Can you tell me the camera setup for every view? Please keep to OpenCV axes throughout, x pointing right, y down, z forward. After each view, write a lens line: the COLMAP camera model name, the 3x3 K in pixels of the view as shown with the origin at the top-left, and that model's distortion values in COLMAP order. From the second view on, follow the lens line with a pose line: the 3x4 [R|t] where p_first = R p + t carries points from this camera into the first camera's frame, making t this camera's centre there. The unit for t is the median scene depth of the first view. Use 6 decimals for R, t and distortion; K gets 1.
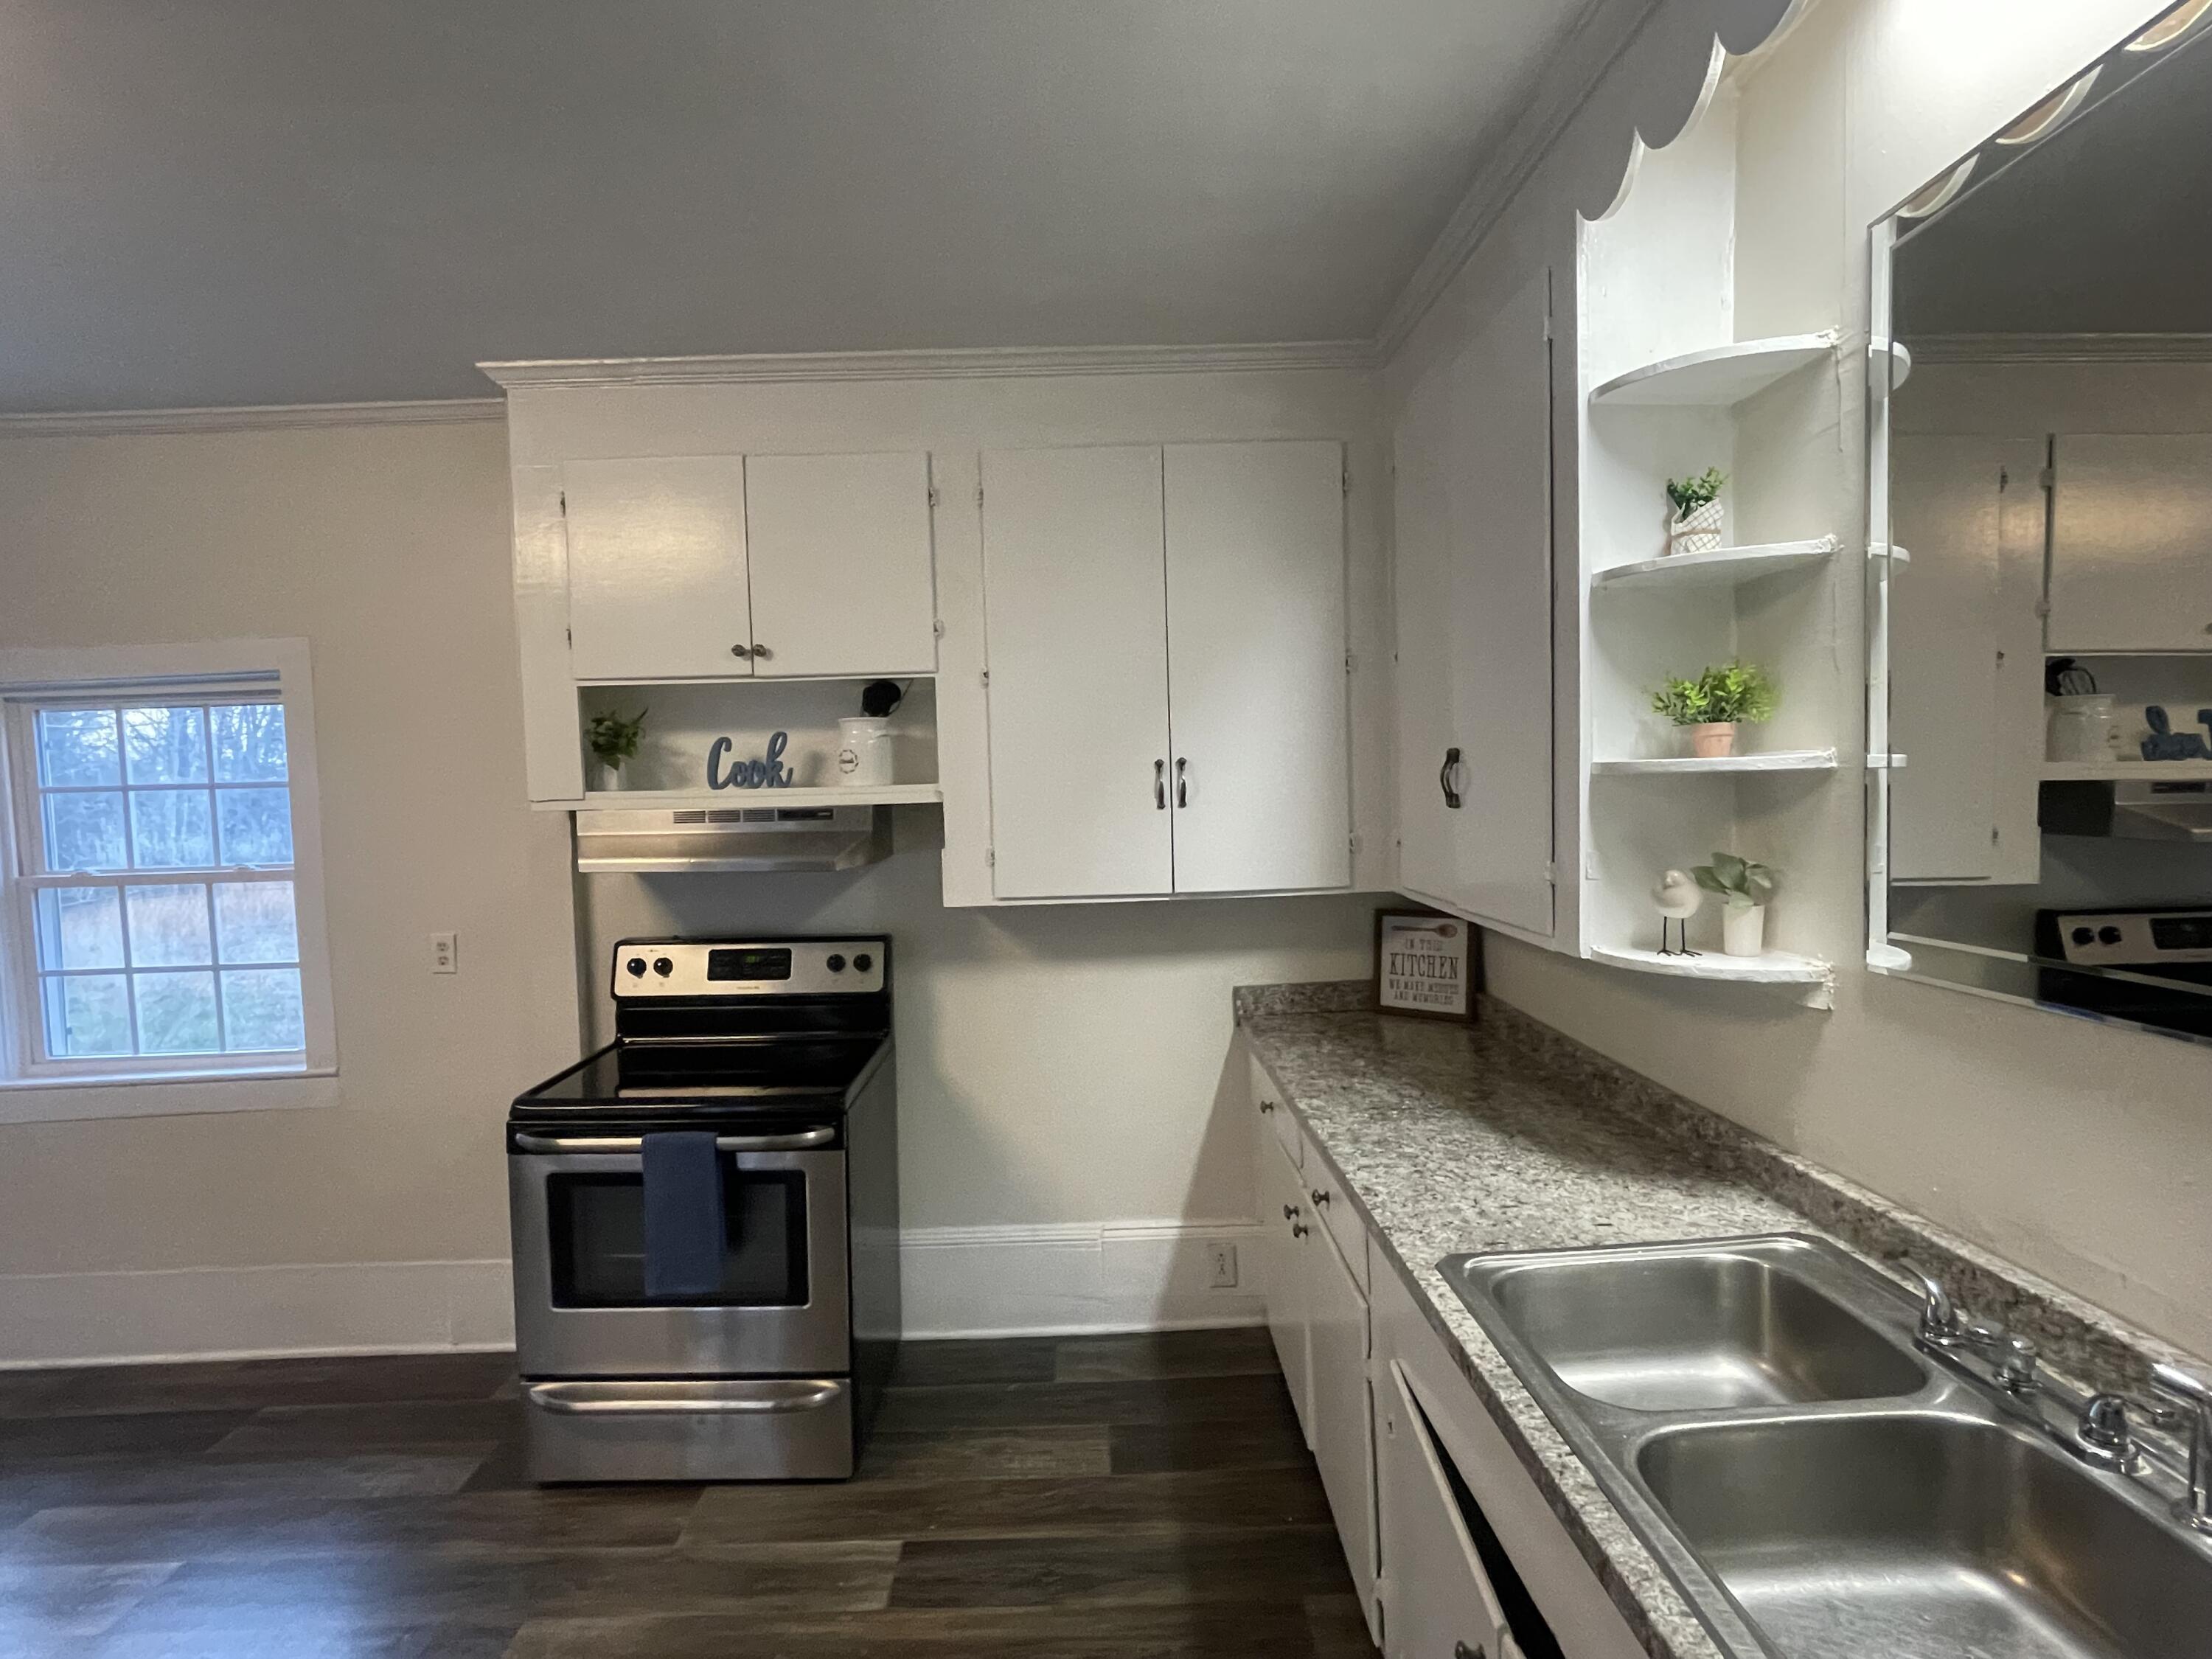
lens RADIAL K [[1133.9, 0, 1230.7], [0, 1133.9, 868.3], [0, 0, 1]] dist [0.015744, 0.000353]
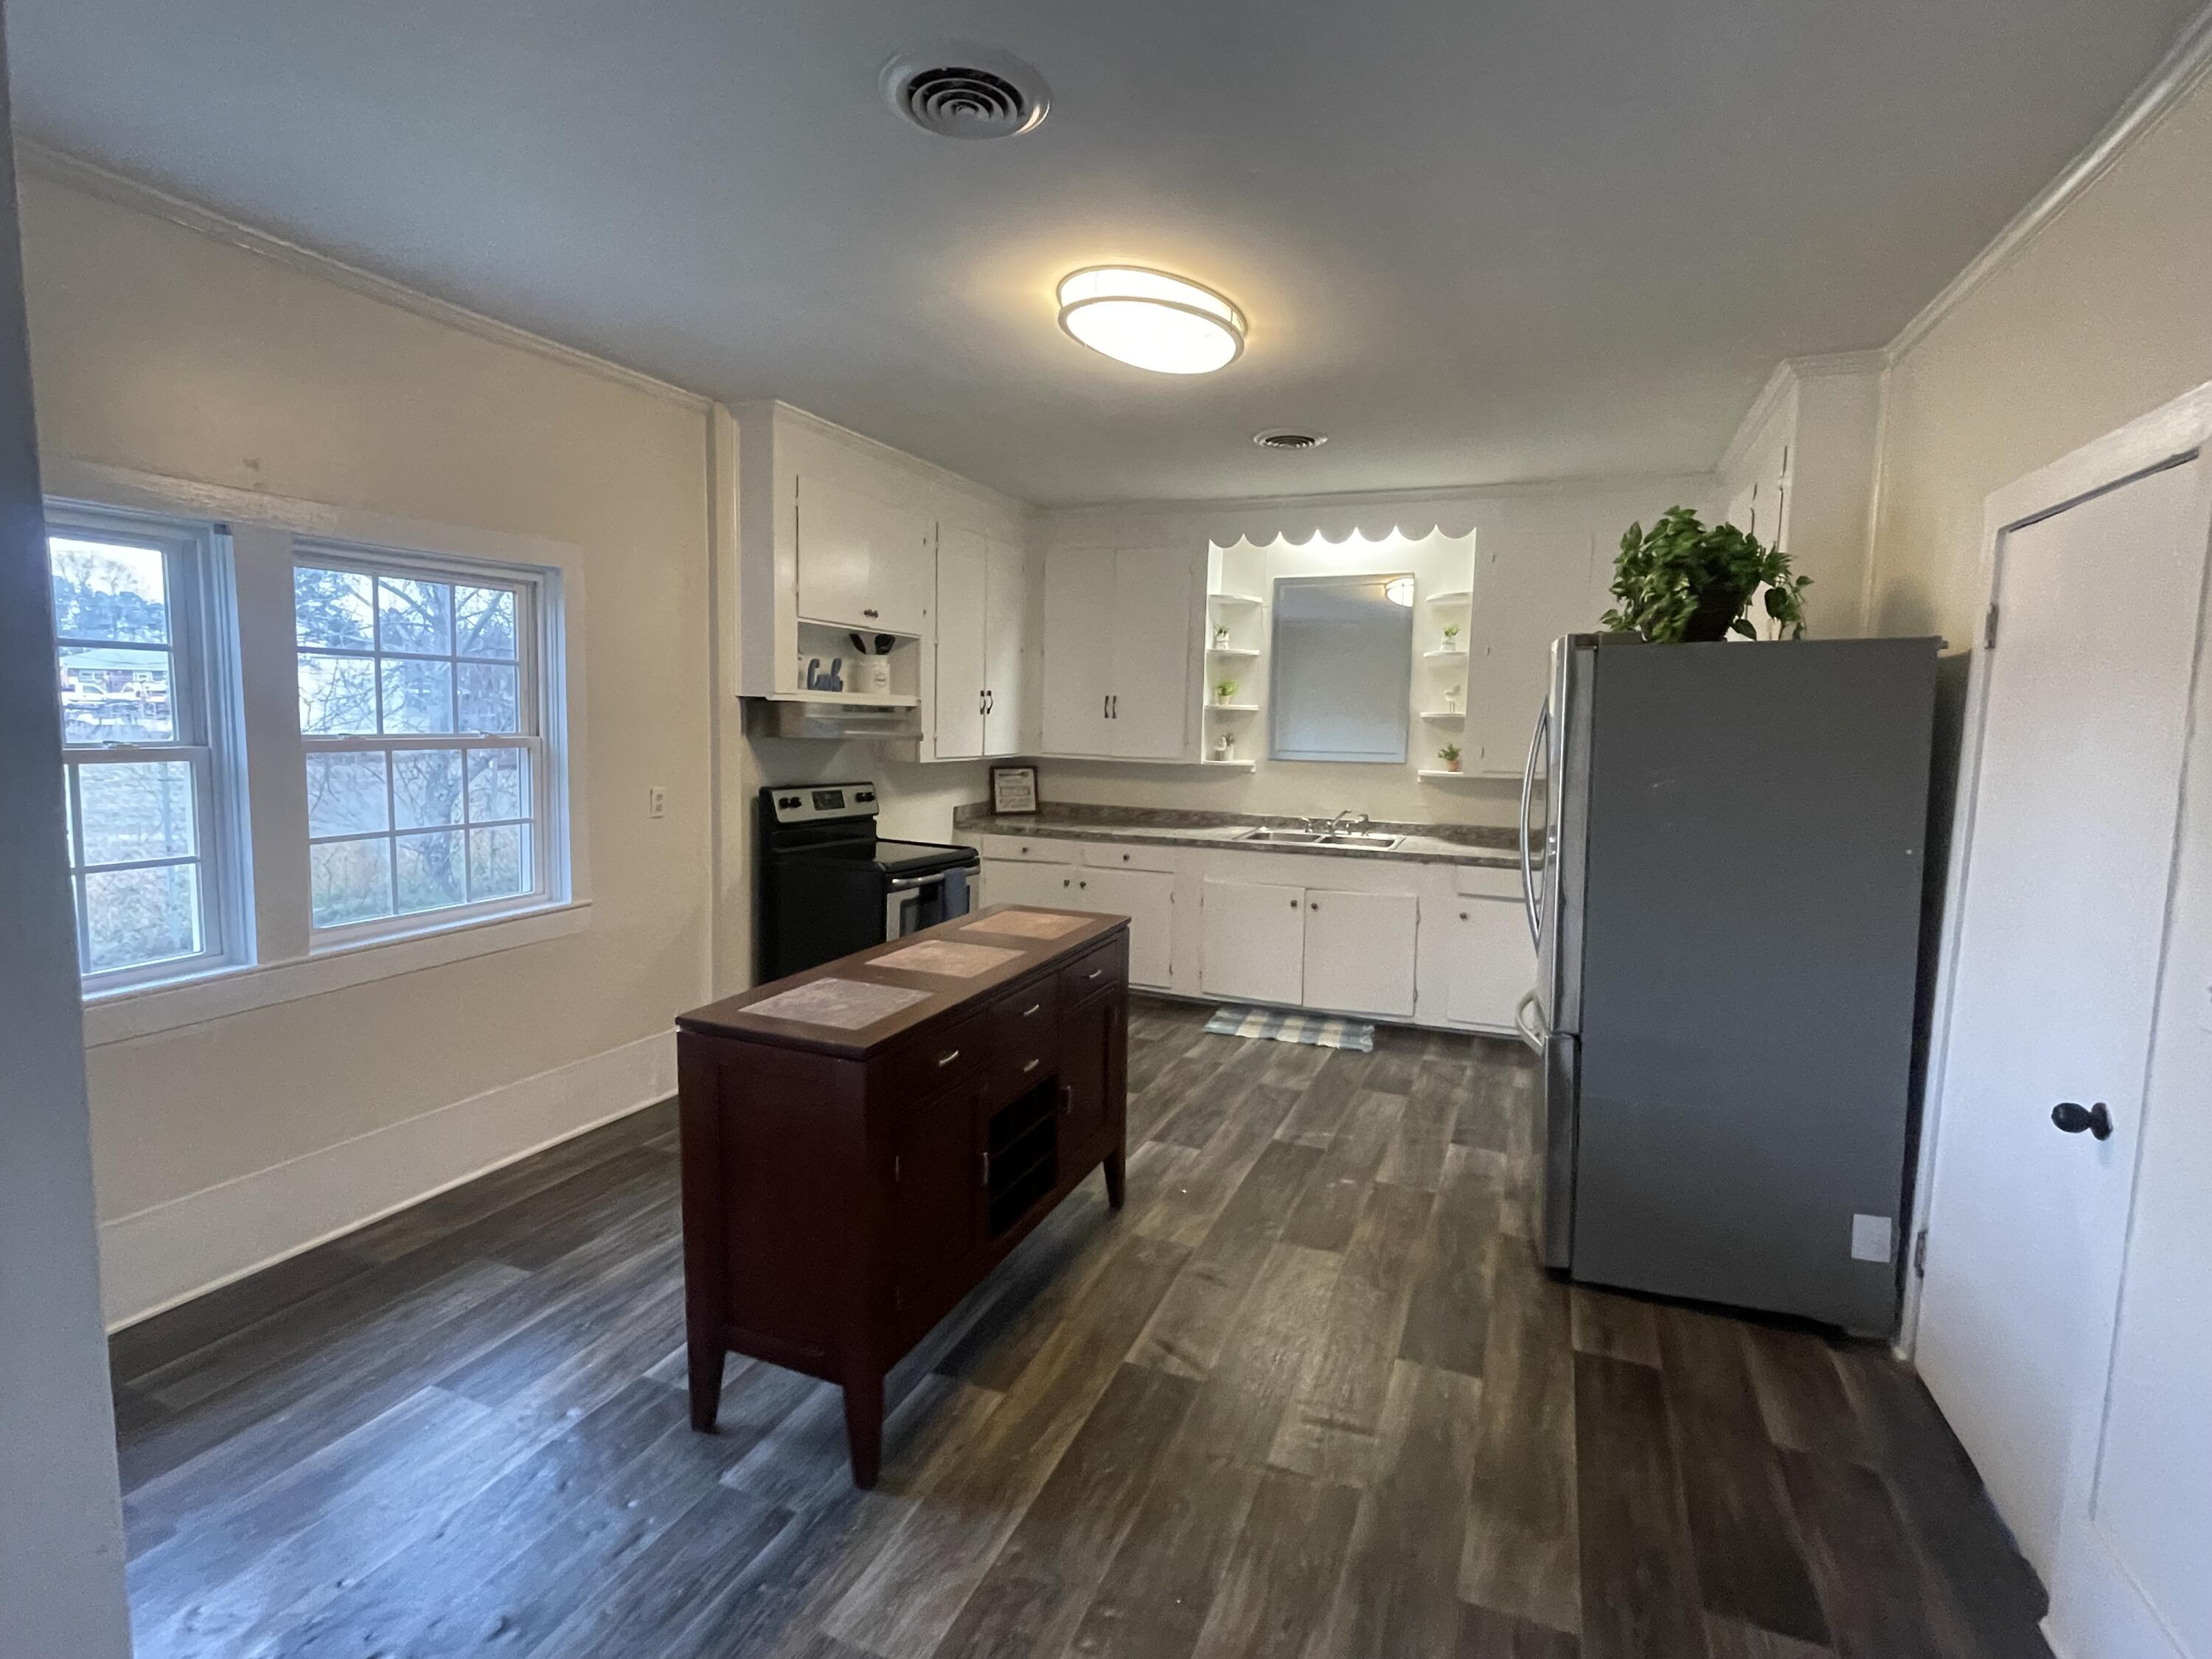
lens RADIAL K [[1149.4, 0, 1106.0], [0, 1149.4, 829.5], [0, 0, 1]] dist [0.155799, 0.000023]
pose [[0.391934, -0.058881, 0.918107, -1.834707], [0.014165, 0.998218, 0.057972, 0.035890], [-0.919884, -0.009716, 0.392070, -0.017068]]
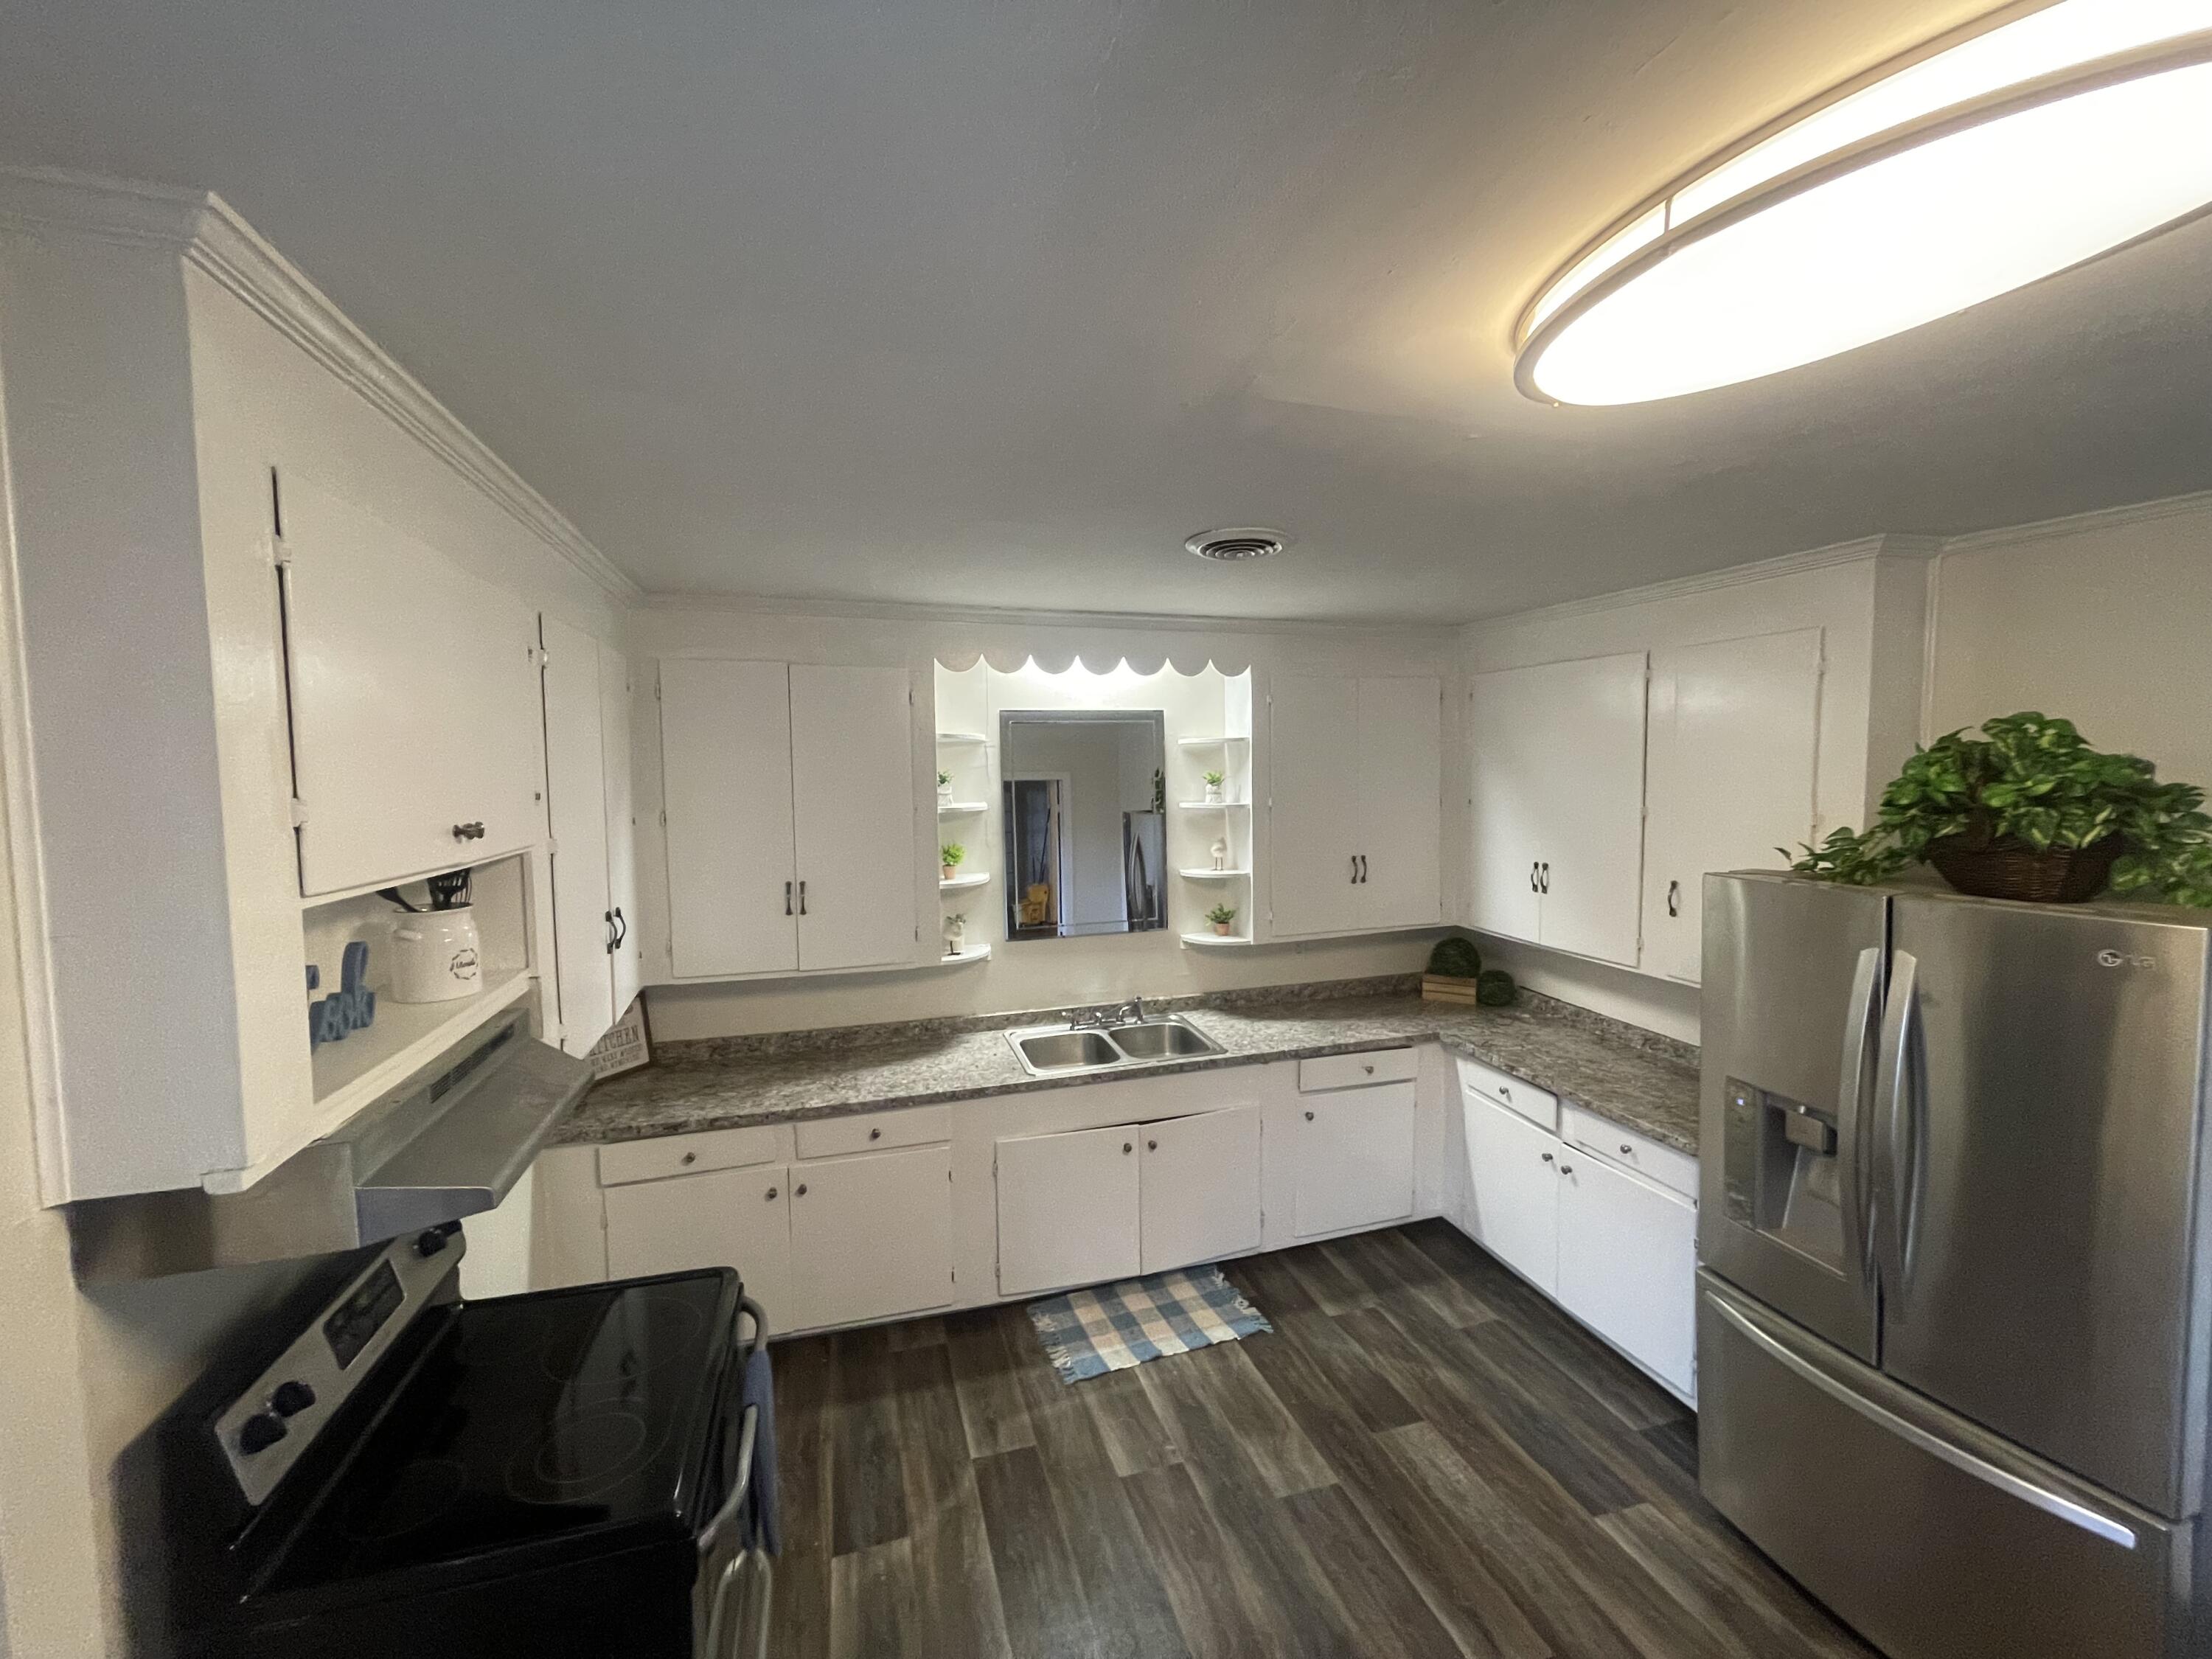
lens RADIAL K [[905.2, 0, 1106.0], [0, 905.2, 829.5], [0, 0, 1]] dist [-0.000819, 0.000248]
pose [[-0.265347, -0.032121, 0.963618, -1.033831], [0.072699, 0.995933, 0.053217, -0.180884], [-0.961408, 0.084175, -0.261933, 0.727124]]
